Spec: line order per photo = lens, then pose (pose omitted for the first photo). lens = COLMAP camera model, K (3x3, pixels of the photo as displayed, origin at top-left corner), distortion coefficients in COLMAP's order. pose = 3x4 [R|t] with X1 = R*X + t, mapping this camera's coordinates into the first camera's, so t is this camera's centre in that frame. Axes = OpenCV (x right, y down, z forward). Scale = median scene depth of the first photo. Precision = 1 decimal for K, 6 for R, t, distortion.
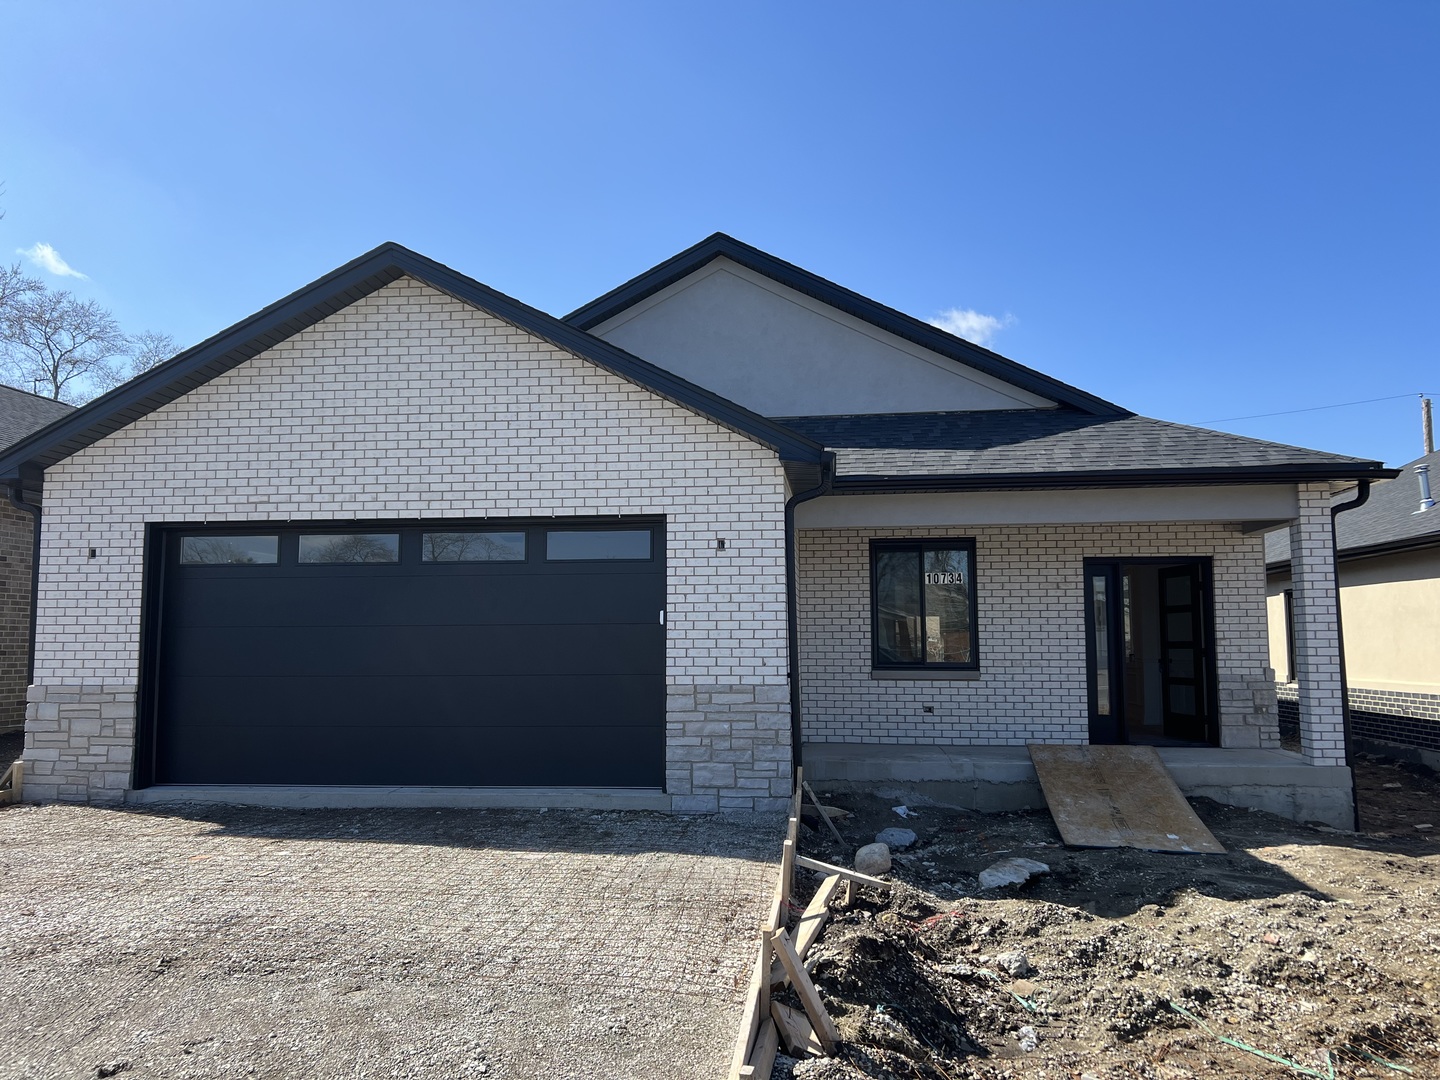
lens RADIAL K [[1086.3, 0, 722.2], [0, 1086.3, 544.7], [0, 0, 1]] dist [0.063571, -0.075261]
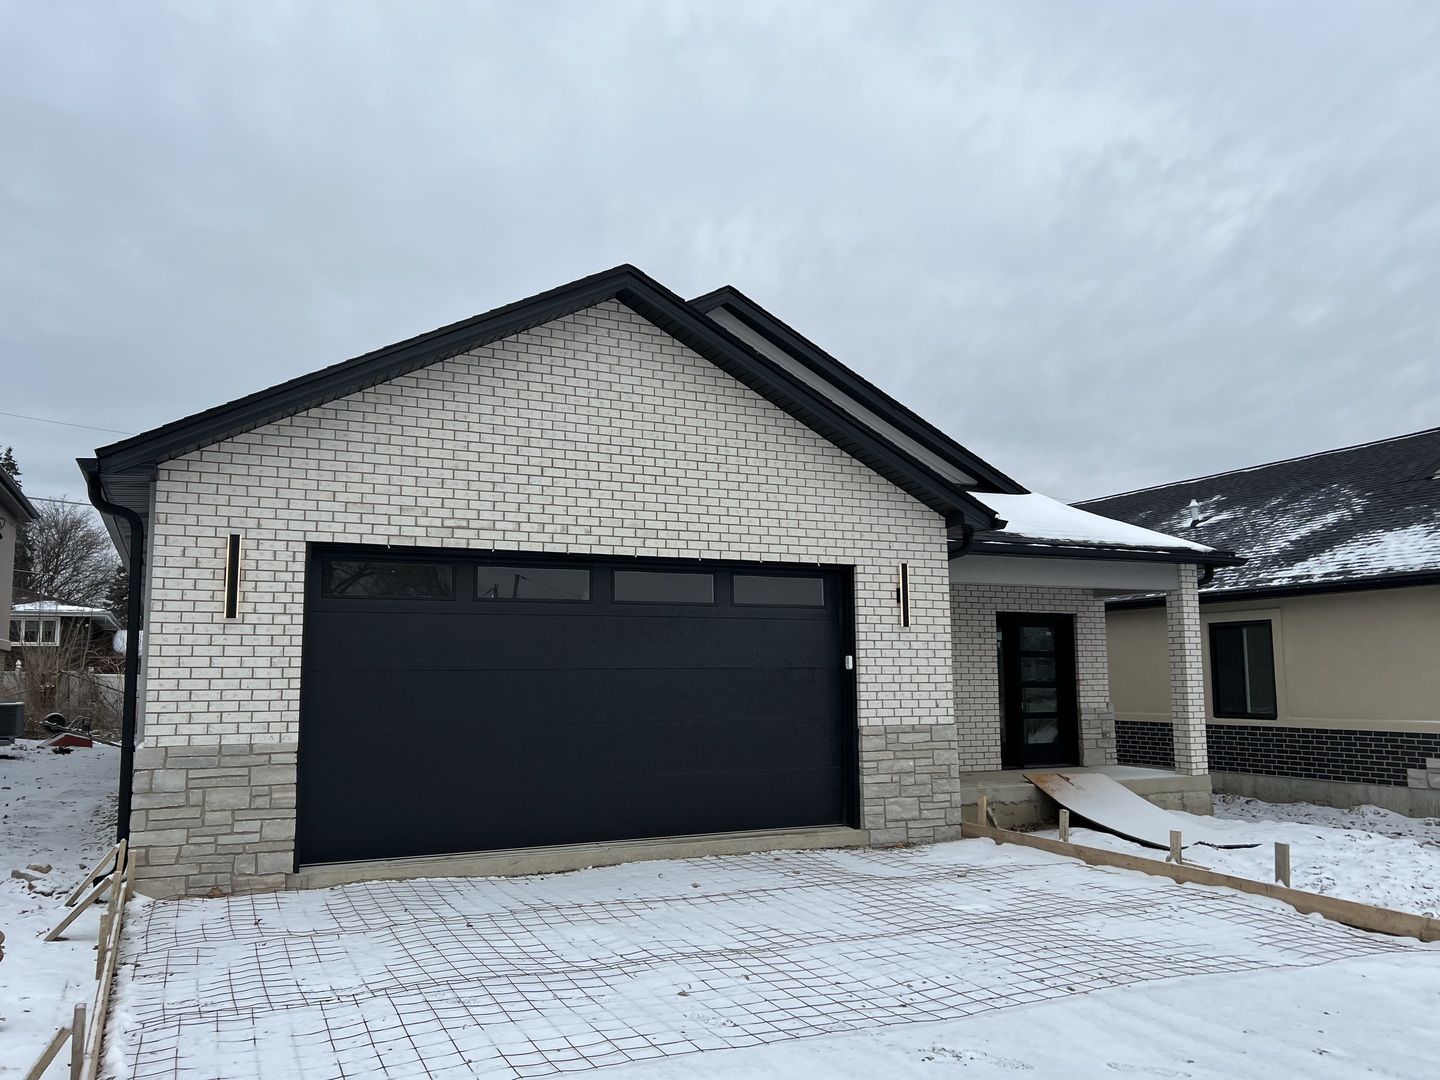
lens RADIAL K [[1124.2, 0, 728.3], [0, 1124.2, 545.3], [0, 0, 1]] dist [0.141843, -0.301400]
pose [[0.849941, 0.059277, 0.523533, -0.706979], [-0.045118, 0.998190, -0.039773, 0.001926], [-0.524943, 0.010183, 0.851077, 0.116545]]
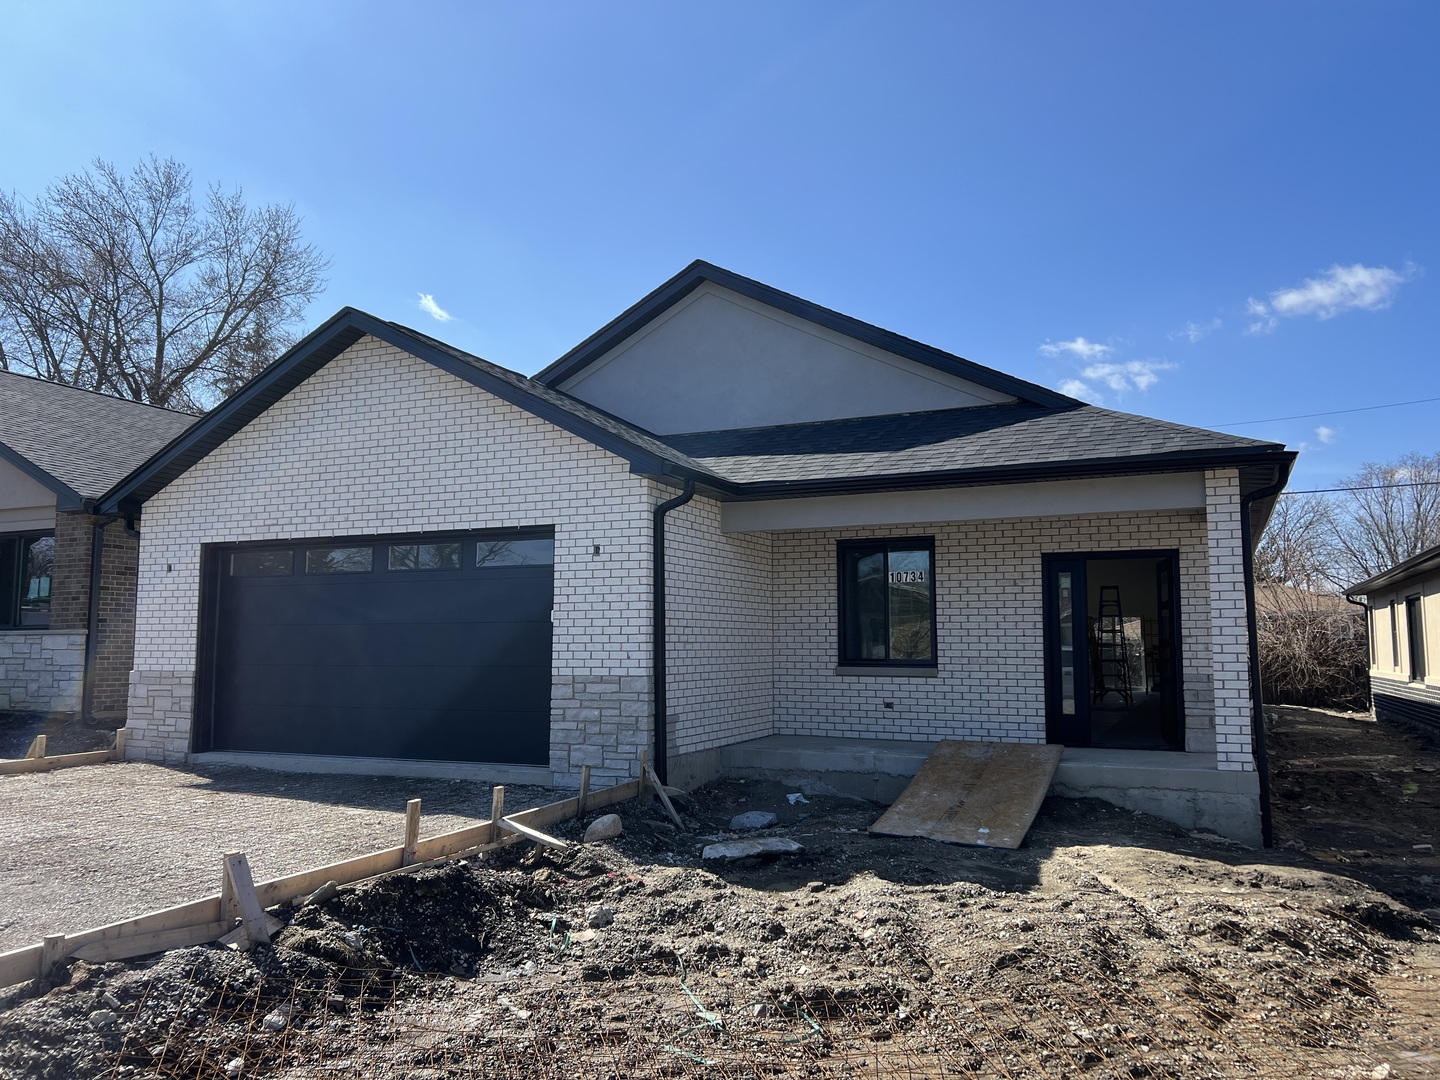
lens RADIAL K [[1086.3, 0, 722.2], [0, 1086.3, 544.7], [0, 0, 1]] dist [0.063571, -0.075261]
pose [[0.951839, -0.024989, -0.305579, 0.439363], [0.024150, 0.999687, -0.006527, 0.004326], [0.305646, -0.001167, 0.952144, -0.024527]]
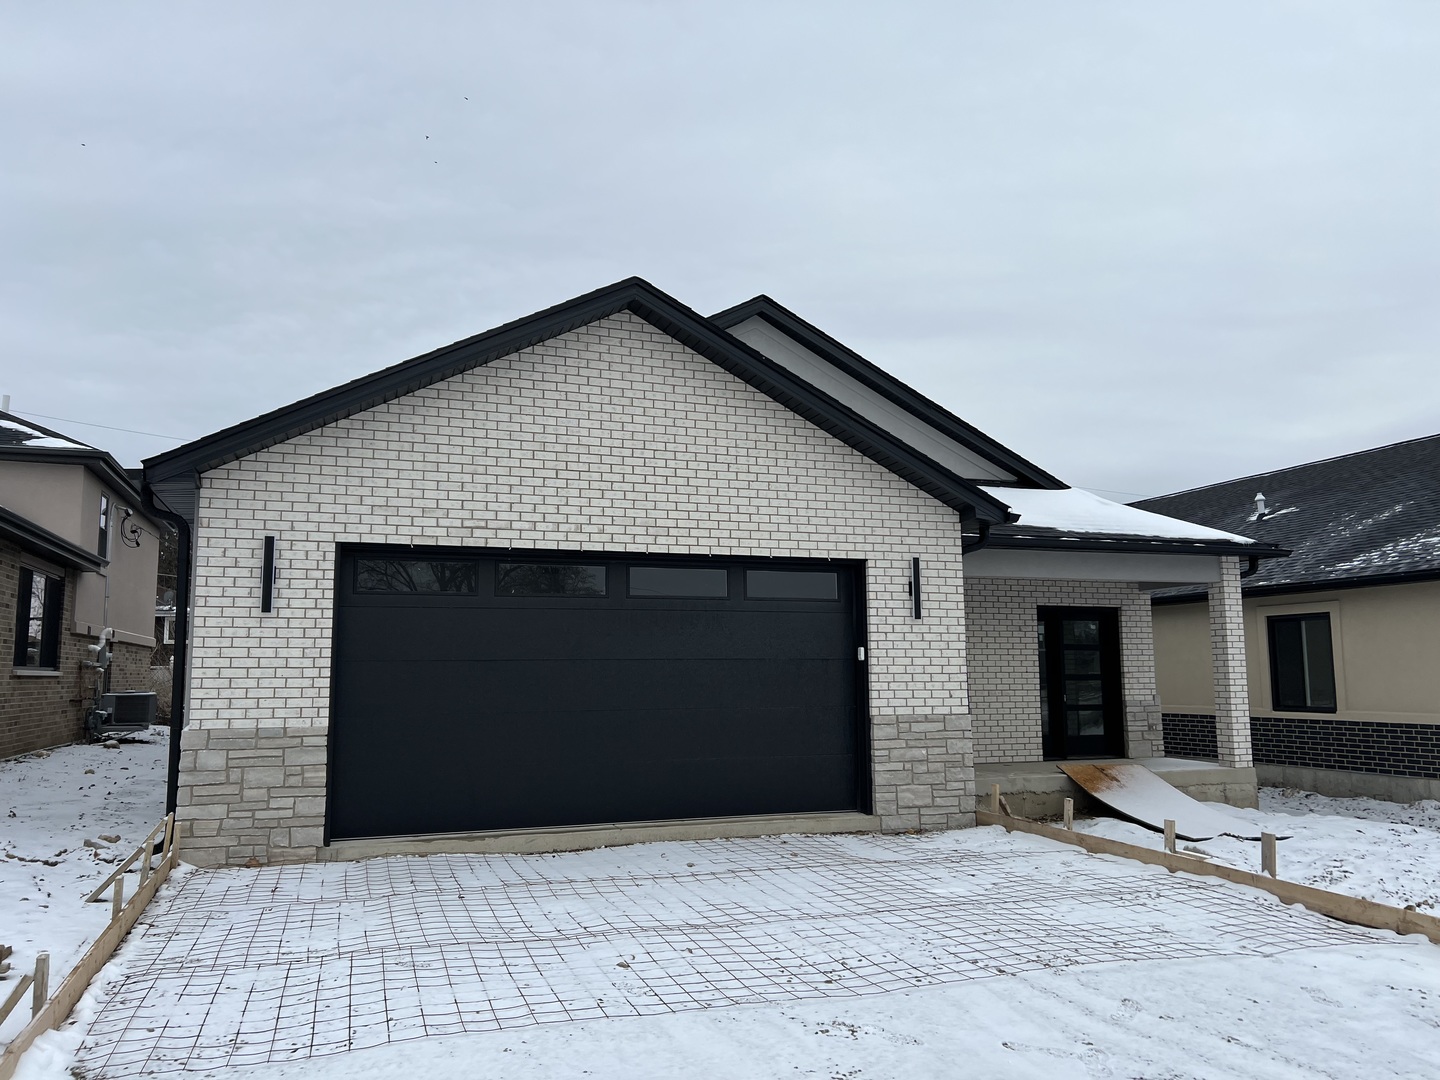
lens RADIAL K [[1070.1, 0, 722.8], [0, 1070.1, 545.6], [0, 0, 1]] dist [0.155930, -0.371298]
pose [[0.901017, 0.049547, 0.430945, -0.625691], [-0.037098, 0.998617, -0.037249, 0.003472], [-0.432194, 0.017575, 0.901609, 0.075539]]
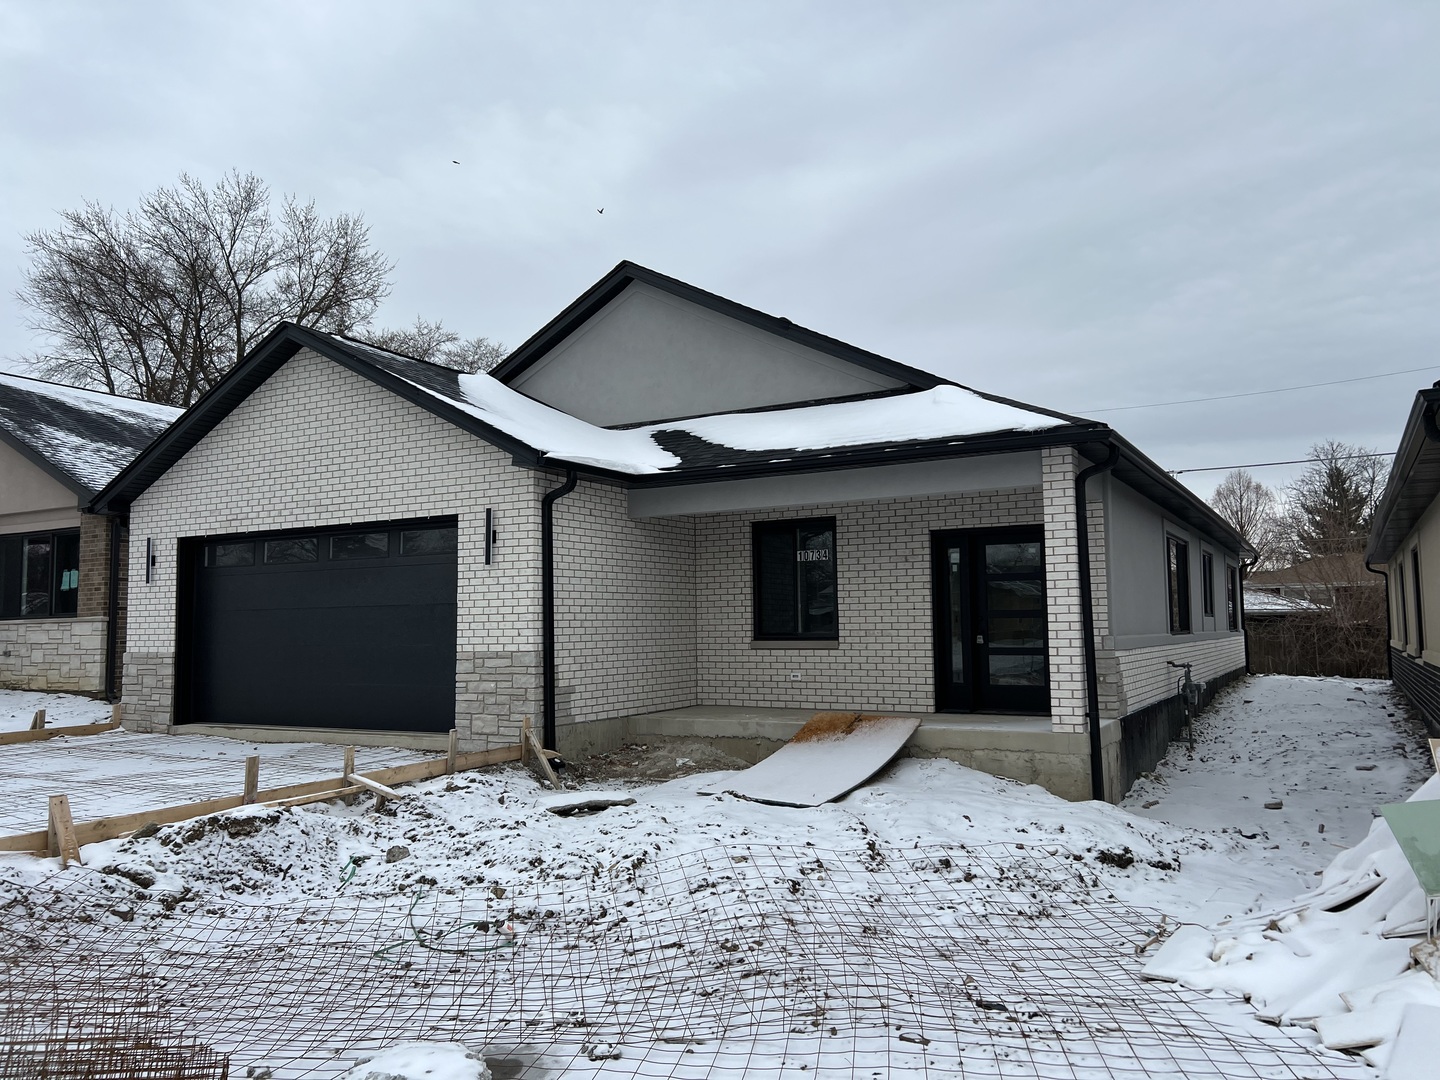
lens RADIAL K [[1080.4, 0, 727.2], [0, 1080.4, 547.8], [0, 0, 1]] dist [0.053292, -0.061649]
pose [[0.920593, -0.038142, -0.388656, 0.677408], [0.045695, 0.998903, 0.010206, 0.010891], [0.387841, -0.027155, 0.921326, -0.020319]]
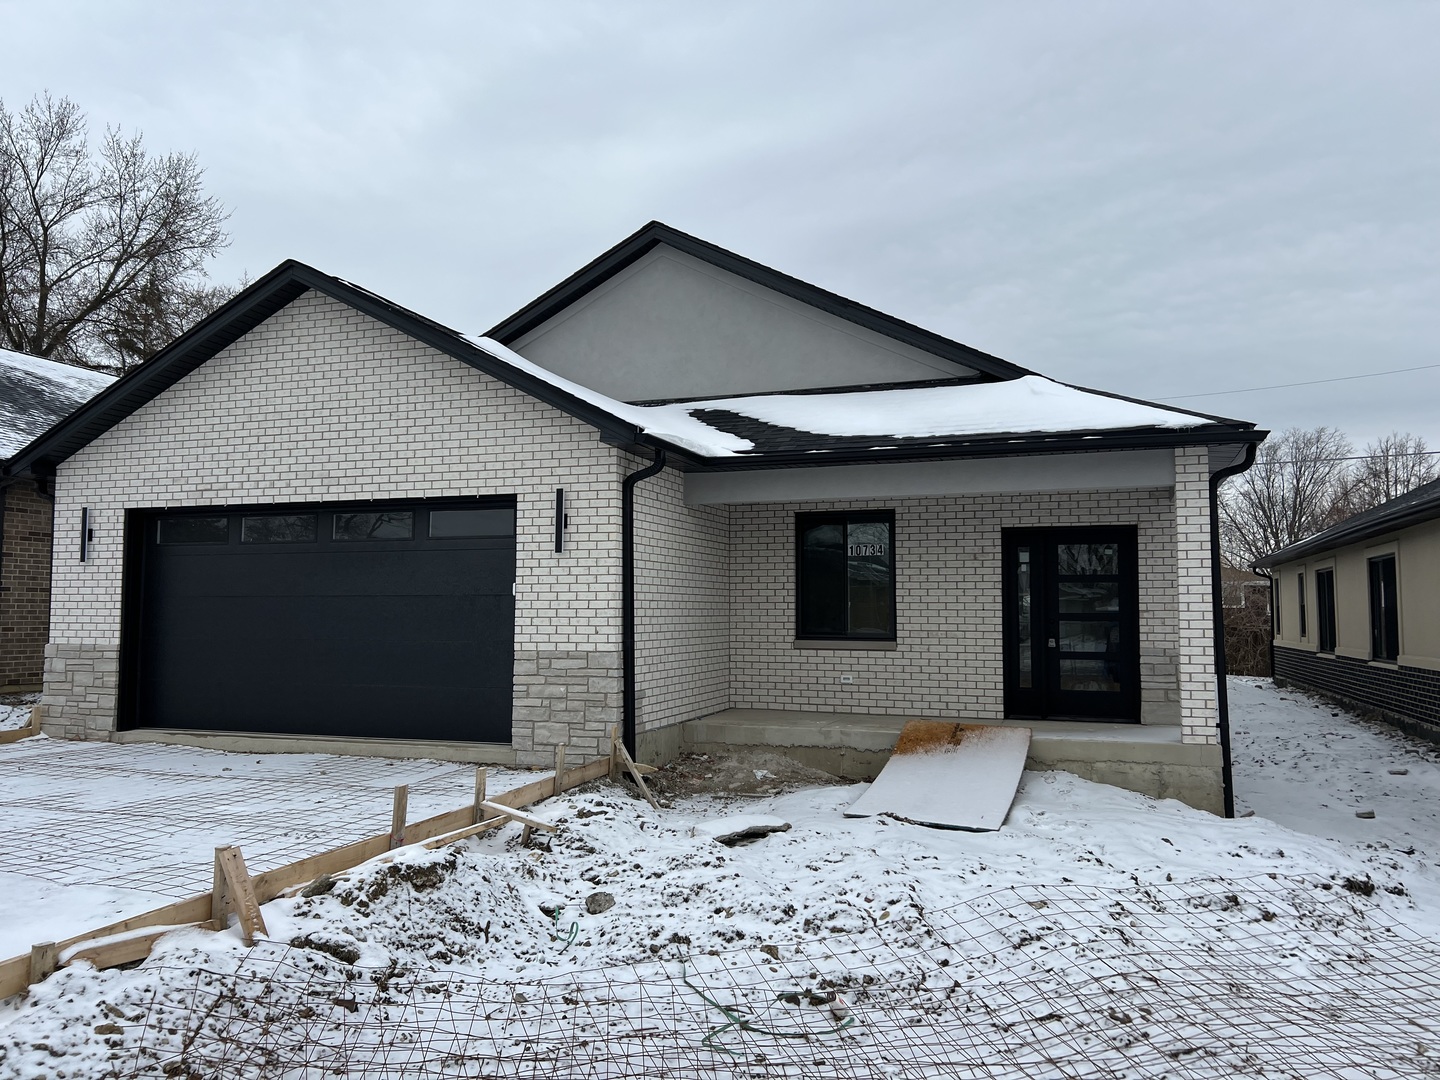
lens RADIAL K [[1081.9, 0, 718.6], [0, 1081.9, 542.0], [0, 0, 1]] dist [0.068235, -0.088286]
pose [[0.974557, -0.009001, -0.223959, 0.370126], [0.014449, 0.999638, 0.022699, -0.001802], [0.223673, -0.025357, 0.974334, -0.013407]]
